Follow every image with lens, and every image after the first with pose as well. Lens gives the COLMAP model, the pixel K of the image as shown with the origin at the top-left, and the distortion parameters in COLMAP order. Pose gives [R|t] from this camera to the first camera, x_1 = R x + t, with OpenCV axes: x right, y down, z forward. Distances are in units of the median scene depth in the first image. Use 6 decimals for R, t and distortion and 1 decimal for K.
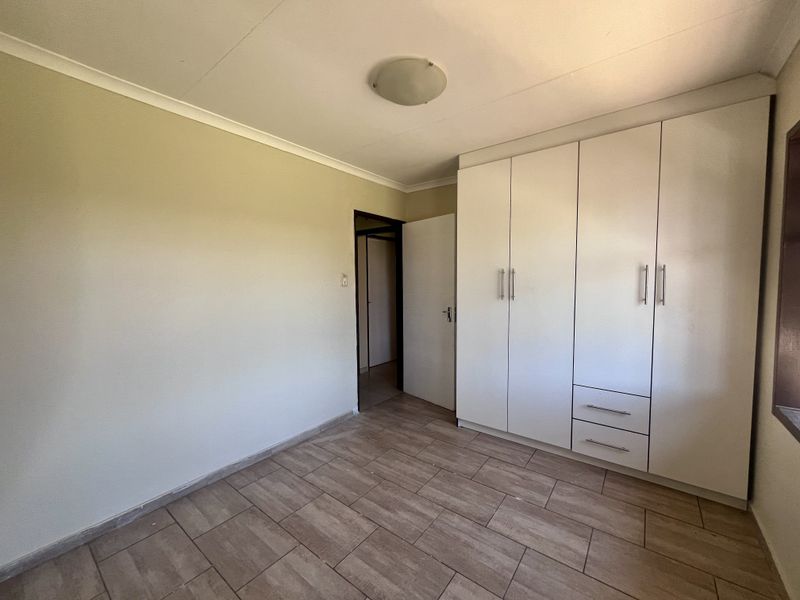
lens RADIAL K [[322.6, 0, 399.6], [0, 322.6, 300.4], [0, 0, 1]] dist [-0.000759, -0.000646]
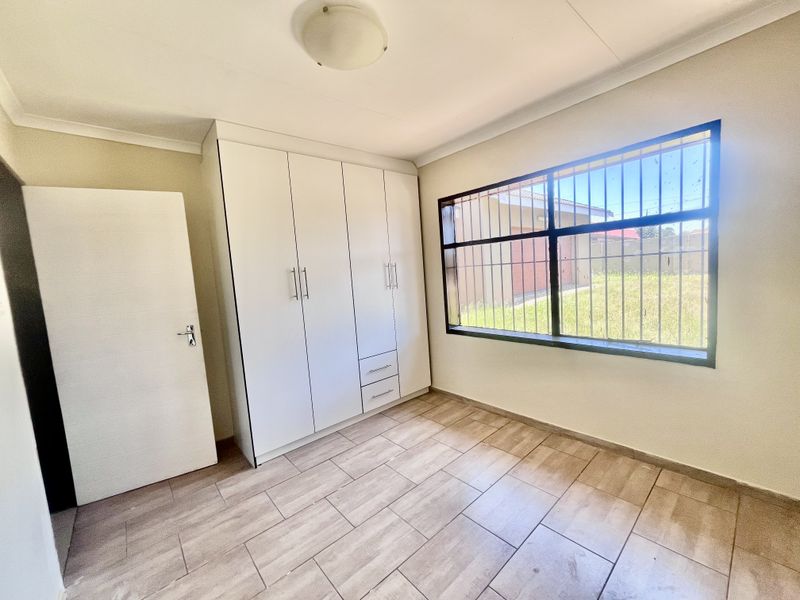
lens RADIAL K [[322.6, 0, 399.0], [0, 322.6, 300.0], [0, 0, 1]] dist [-0.000759, -0.000646]
pose [[0.195487, -0.095723, 0.976024, -0.690215], [0.129574, 0.989021, 0.071046, -0.038881], [-0.972109, 0.112578, 0.205744, 0.638524]]
